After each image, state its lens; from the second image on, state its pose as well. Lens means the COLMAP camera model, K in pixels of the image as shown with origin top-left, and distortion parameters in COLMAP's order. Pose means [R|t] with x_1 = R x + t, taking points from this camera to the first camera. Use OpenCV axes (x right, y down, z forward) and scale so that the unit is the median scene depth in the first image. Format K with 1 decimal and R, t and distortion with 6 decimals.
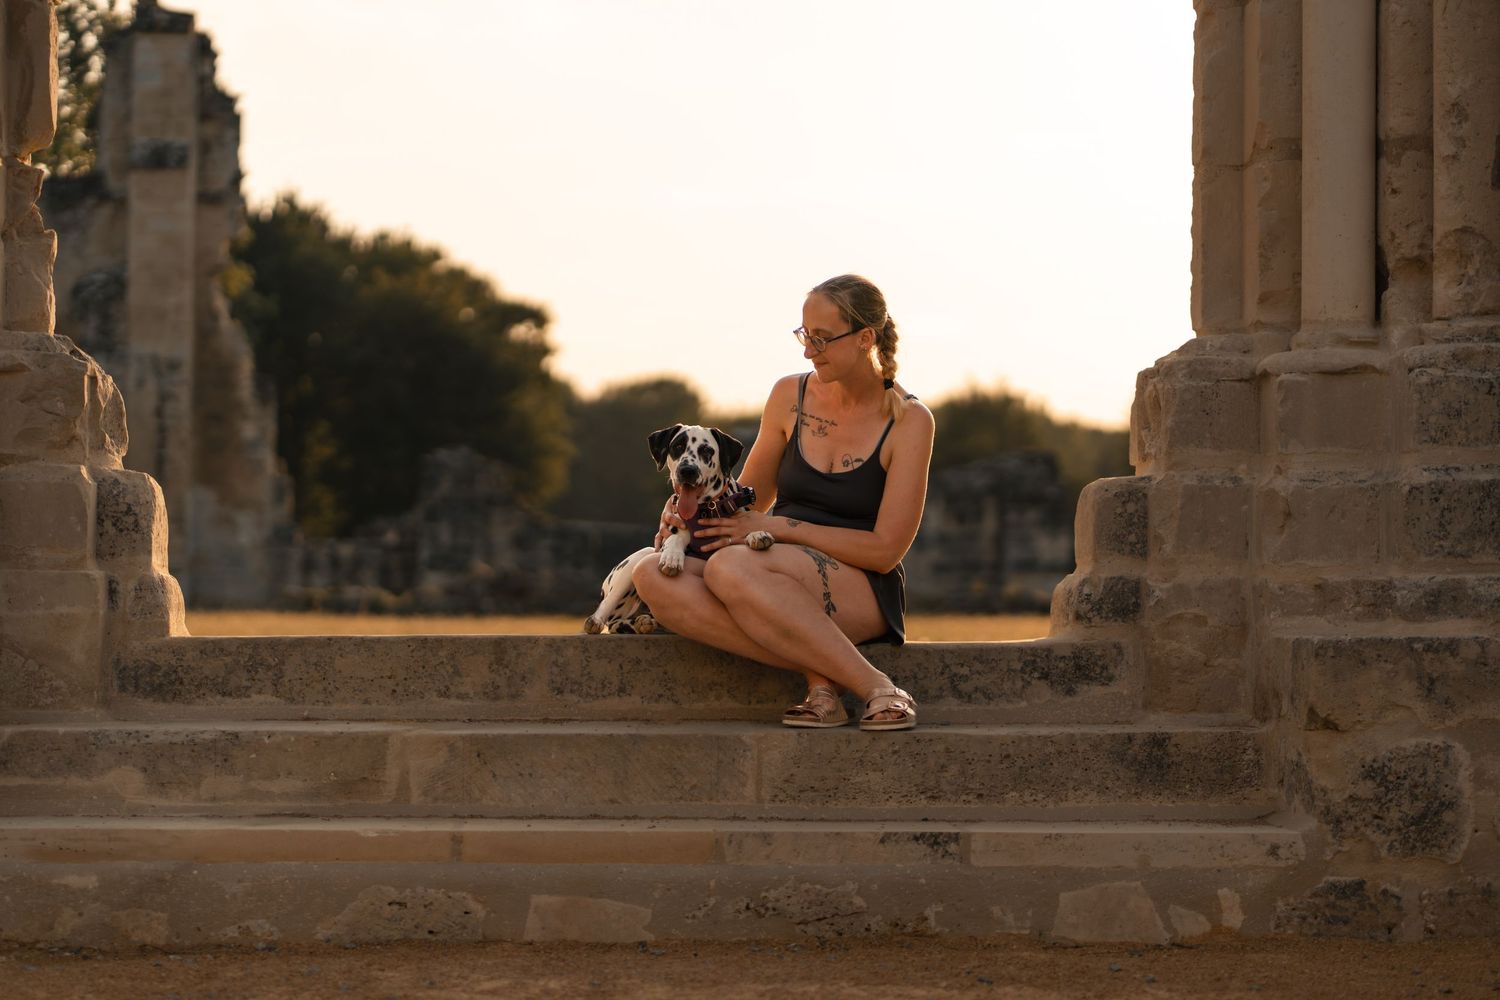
lens RADIAL K [[4043.5, 0, 750.0], [0, 4043.5, 500.0], [0, 0, 1]] dist [0.059329, -1.106450]
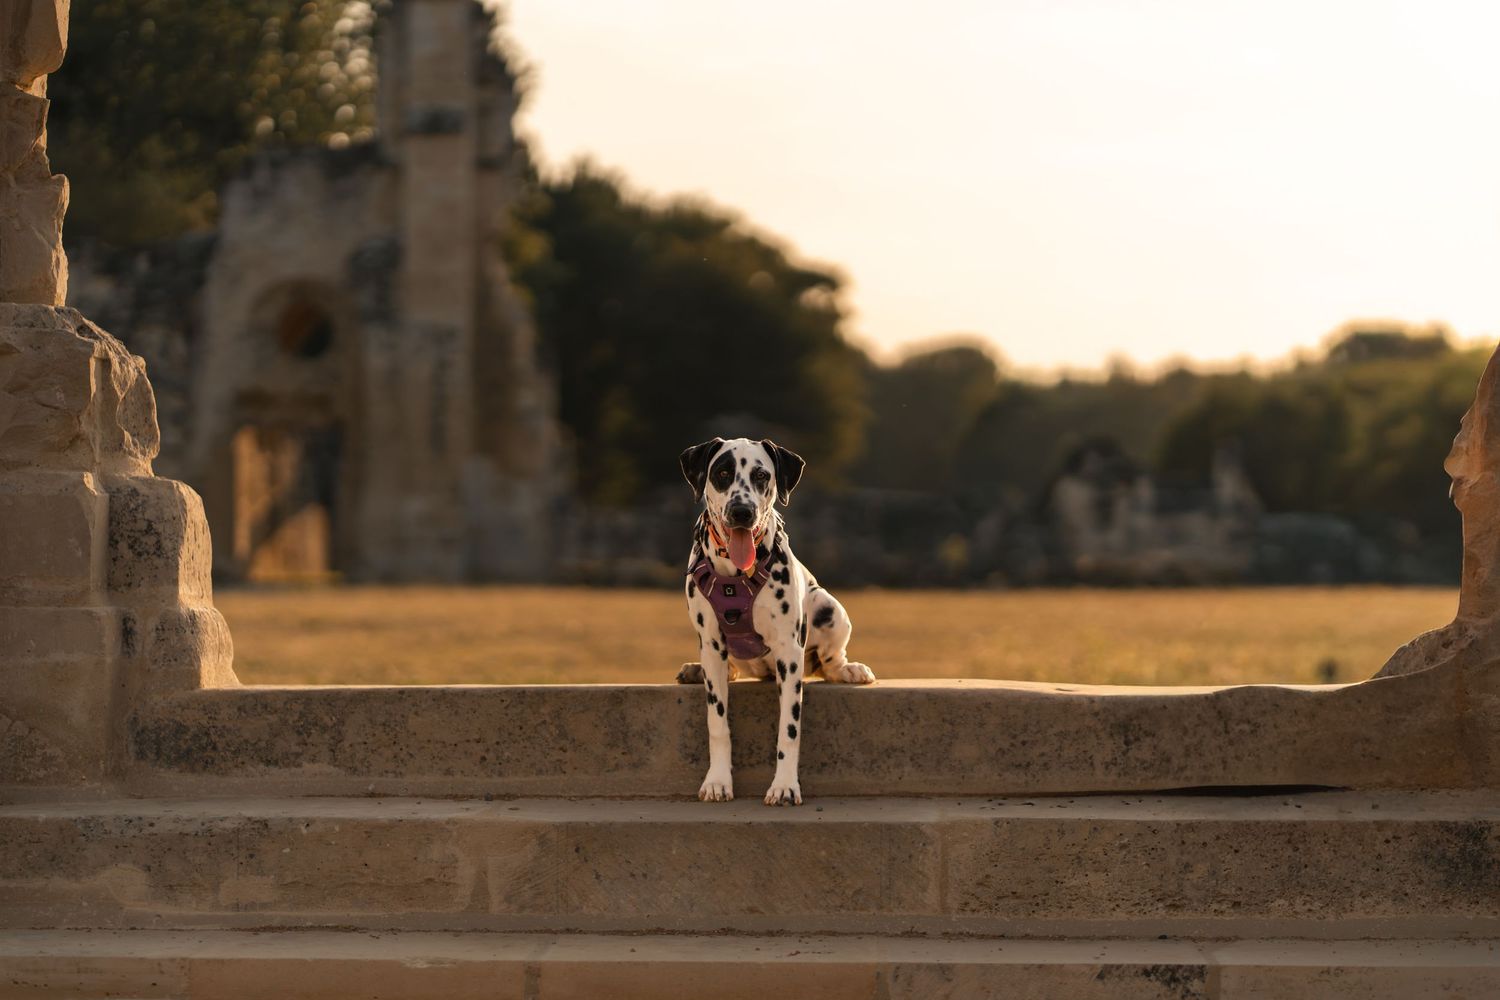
lens RADIAL K [[3790.0, 0, 766.4], [0, 3790.0, 458.7], [0, 0, 1]] dist [0.017869, -0.434675]
pose [[0.996687, -0.006562, -0.081062, 0.027235], [0.006665, 0.999977, 0.001000, -0.011453], [0.081054, -0.001537, 0.996709, 0.286354]]
